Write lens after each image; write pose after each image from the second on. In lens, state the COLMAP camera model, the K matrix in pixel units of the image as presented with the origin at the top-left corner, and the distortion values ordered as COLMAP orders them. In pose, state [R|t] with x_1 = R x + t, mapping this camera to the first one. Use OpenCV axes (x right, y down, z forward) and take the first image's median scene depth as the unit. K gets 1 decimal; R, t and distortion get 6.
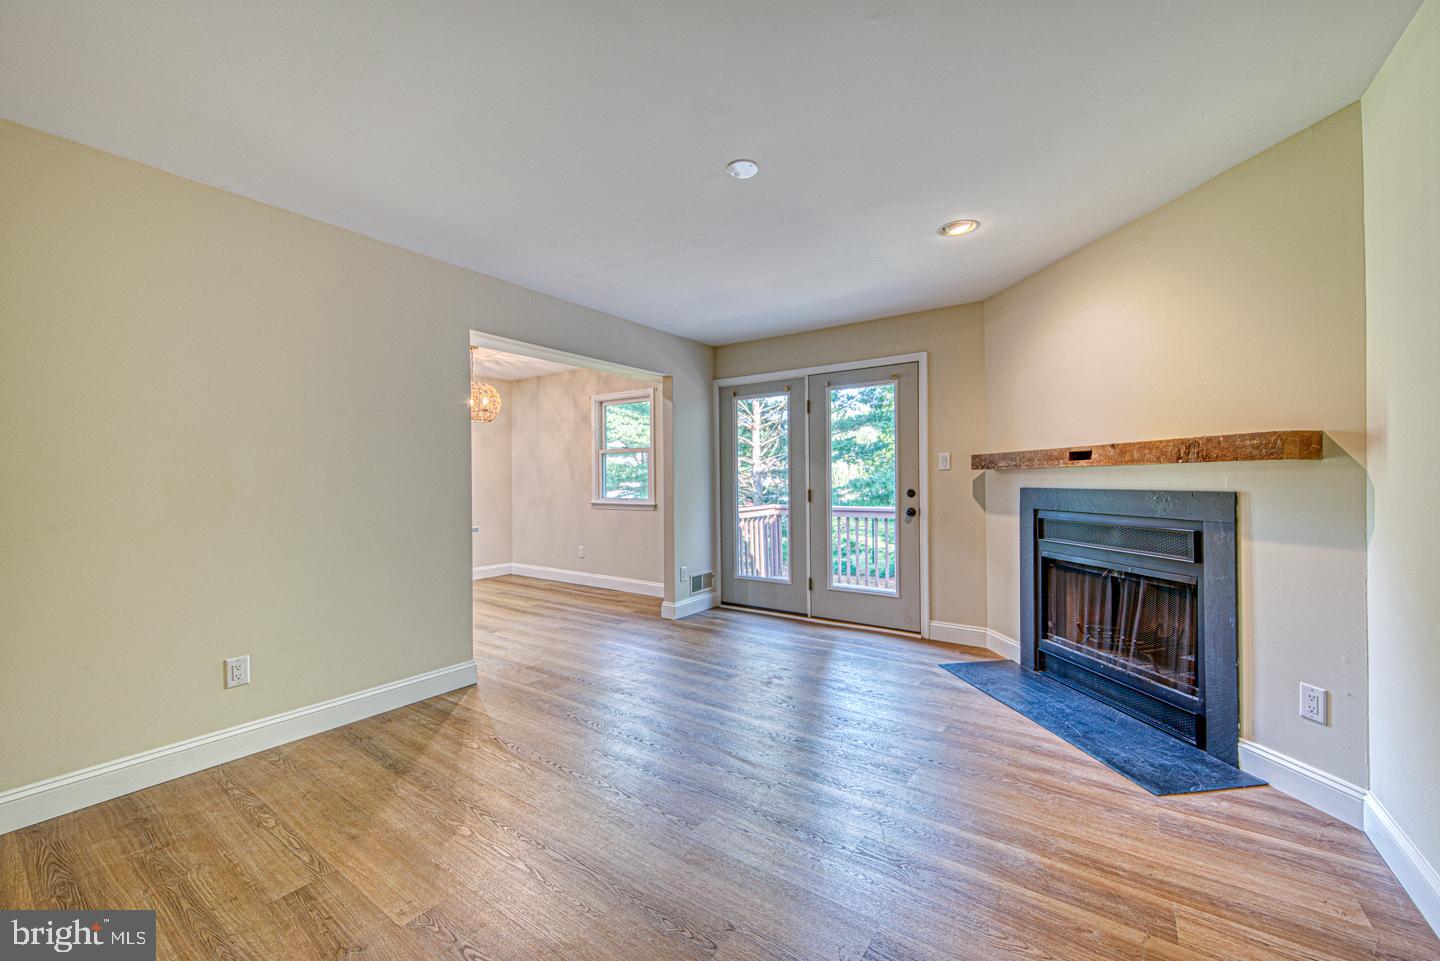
lens RADIAL K [[586.6, 0, 705.6], [0, 586.6, 478.1], [0, 0, 1]] dist [-0.001574, -0.000977]
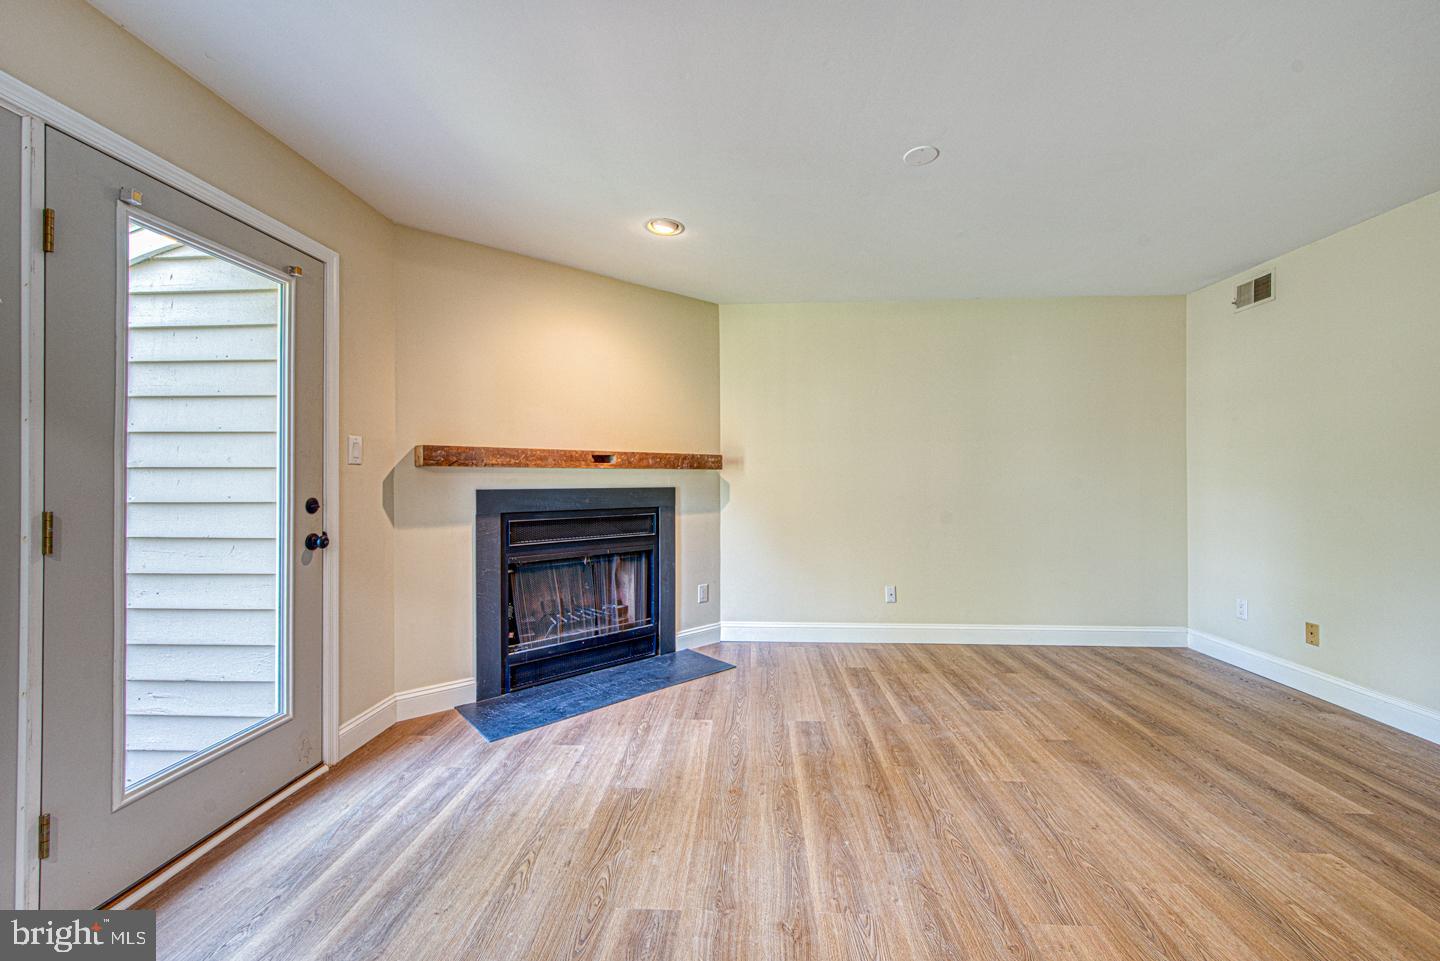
lens RADIAL K [[586.6, 0, 716.5], [0, 586.6, 477.9], [0, 0, 1]] dist [-0.001574, -0.000977]
pose [[-0.579927, 0.009094, 0.814618, -0.386311], [0.002645, 0.999953, -0.009280, 0.009132], [-0.814664, -0.003227, -0.579924, 1.357023]]
